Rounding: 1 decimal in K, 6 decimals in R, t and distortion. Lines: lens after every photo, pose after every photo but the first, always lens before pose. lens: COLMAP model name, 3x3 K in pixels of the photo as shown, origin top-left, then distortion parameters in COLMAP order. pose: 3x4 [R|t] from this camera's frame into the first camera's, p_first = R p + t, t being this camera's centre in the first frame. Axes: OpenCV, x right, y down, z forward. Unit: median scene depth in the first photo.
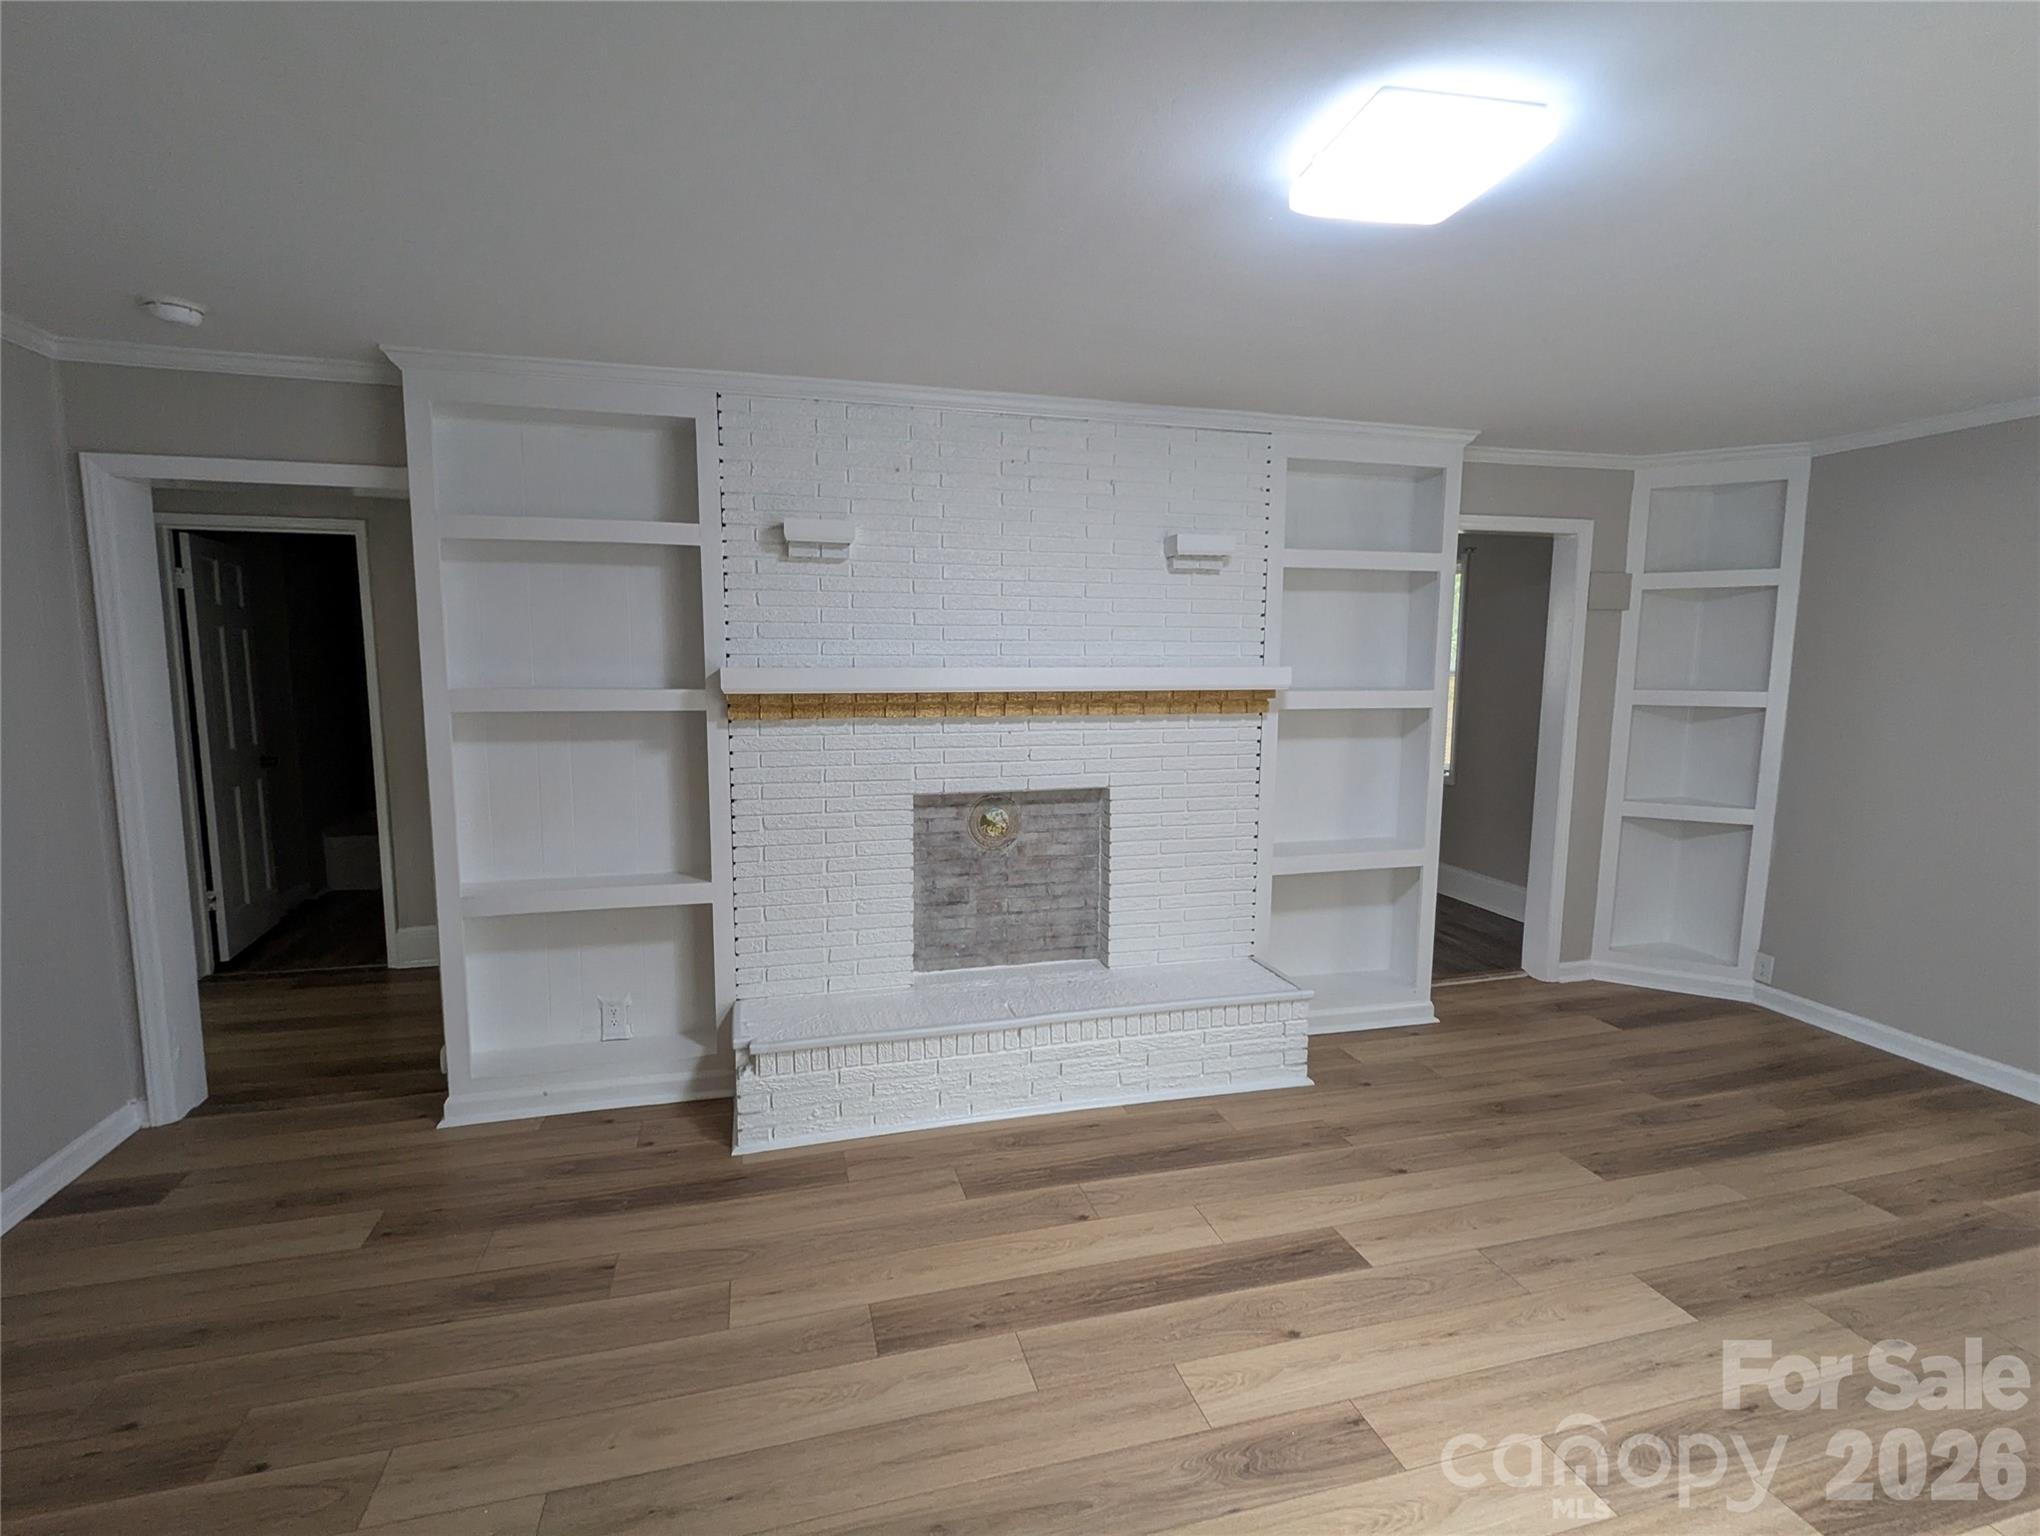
lens RADIAL K [[969.9, 0, 1017.0], [0, 969.9, 762.4], [0, 0, 1]] dist [-0.002877, 0.002026]
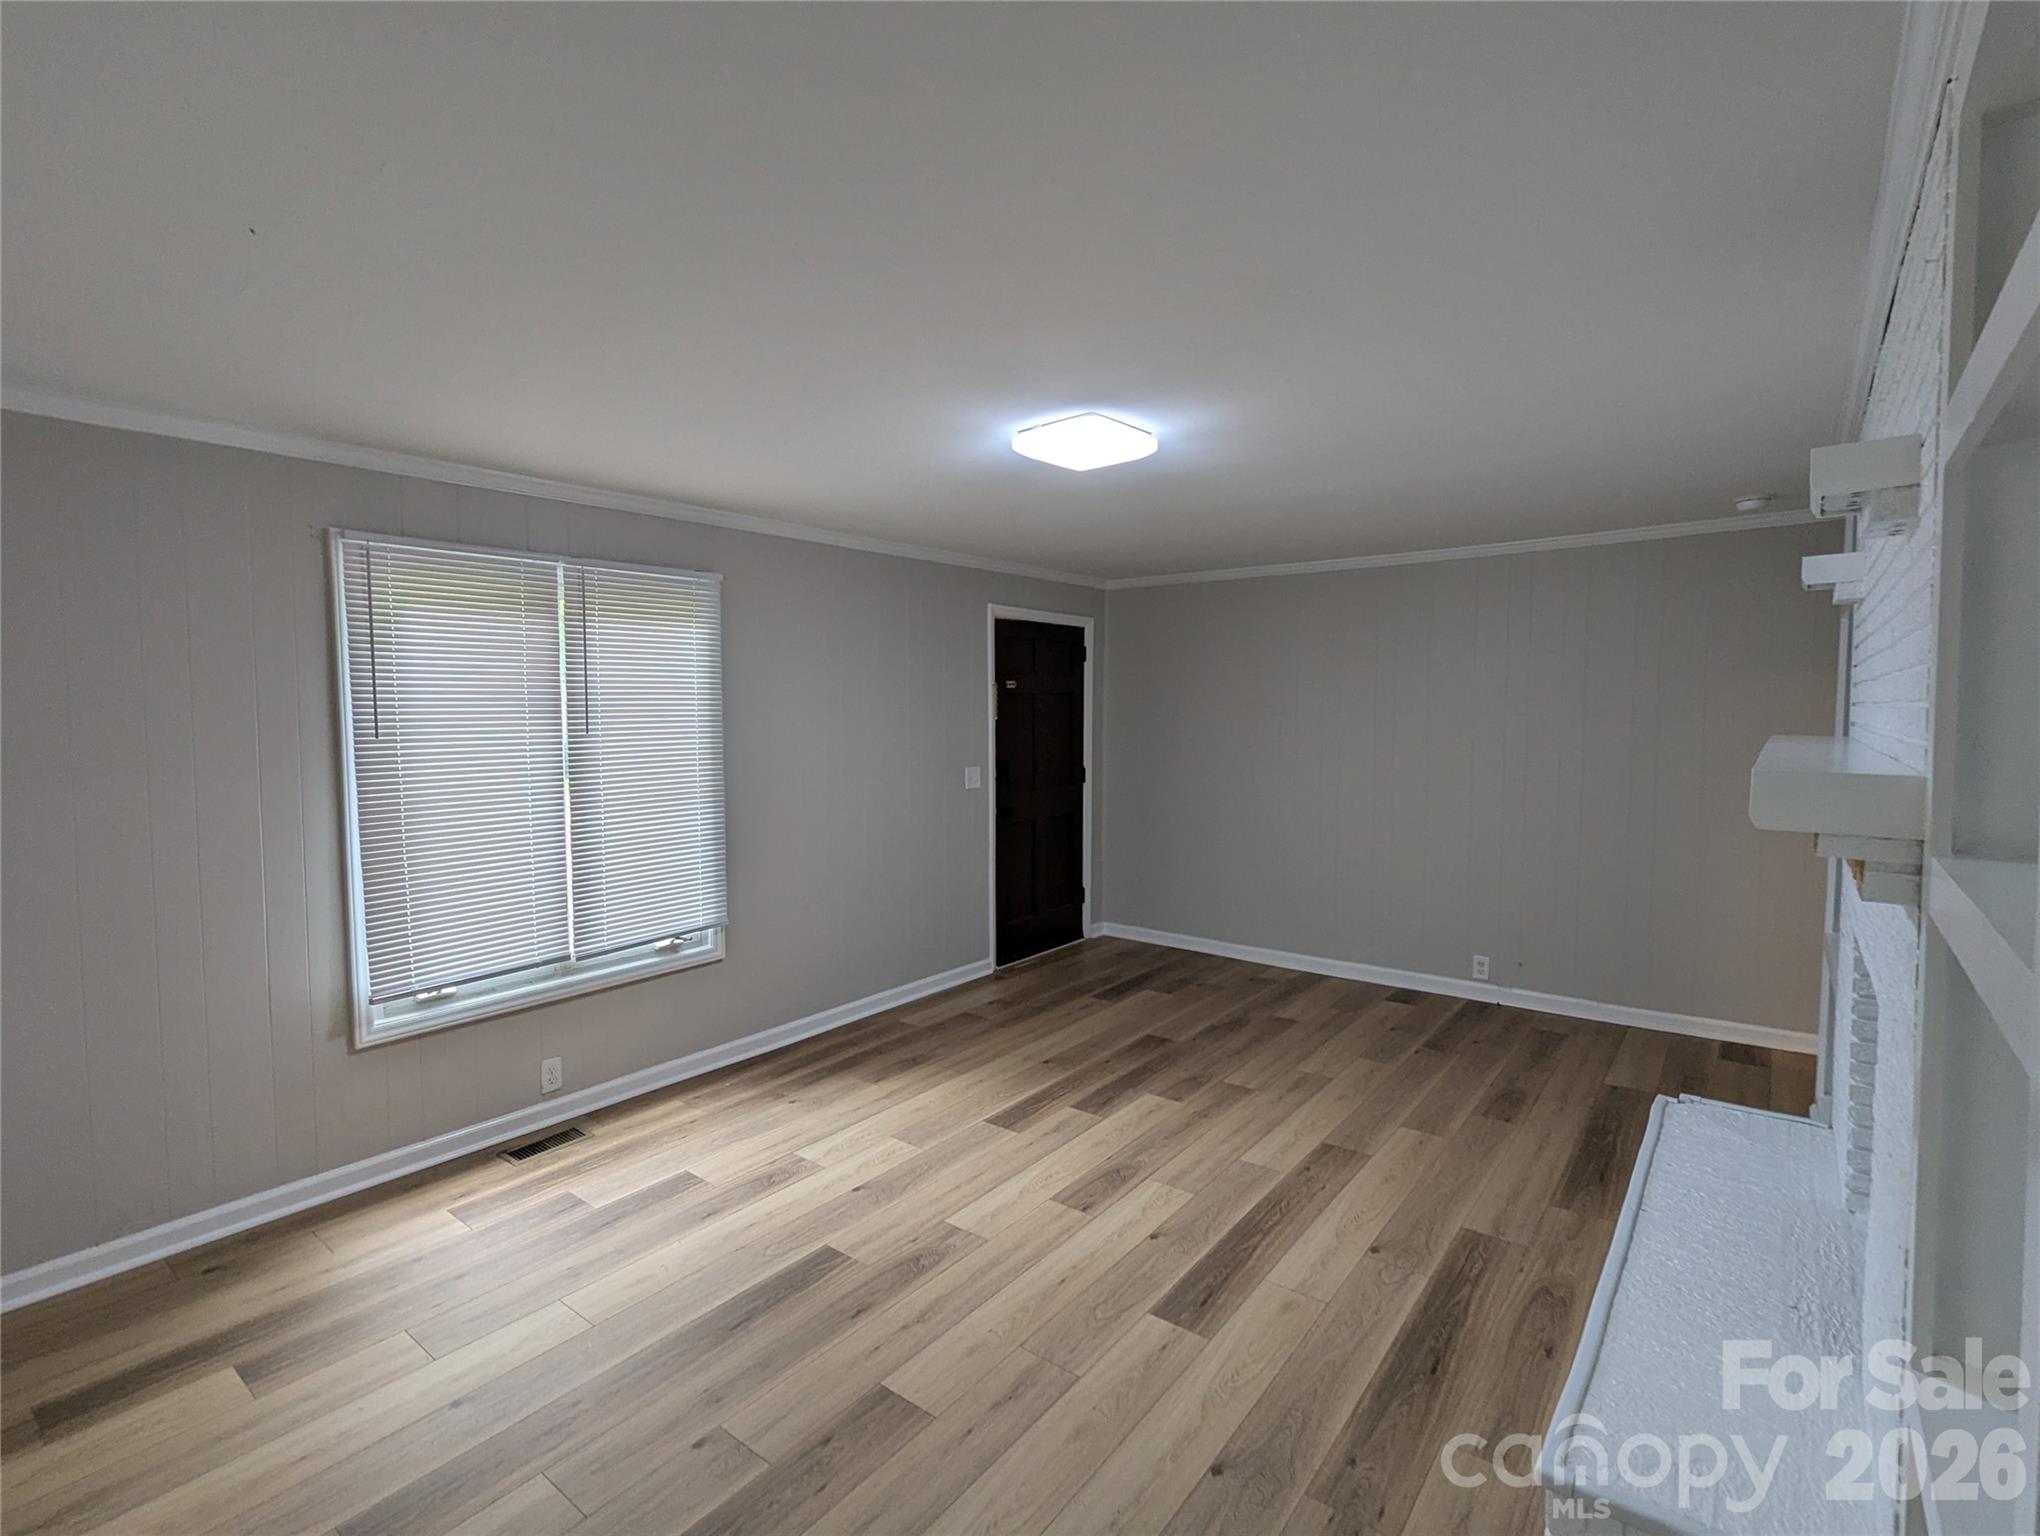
lens RADIAL K [[969.9, 0, 1014.0], [0, 969.9, 768.3], [0, 0, 1]] dist [-0.002877, 0.002026]
pose [[-0.801554, 0.040101, -0.596576, 0.793460], [-0.060762, 0.987120, 0.147993, -0.147932], [0.594827, 0.154874, -0.788793, 1.208551]]
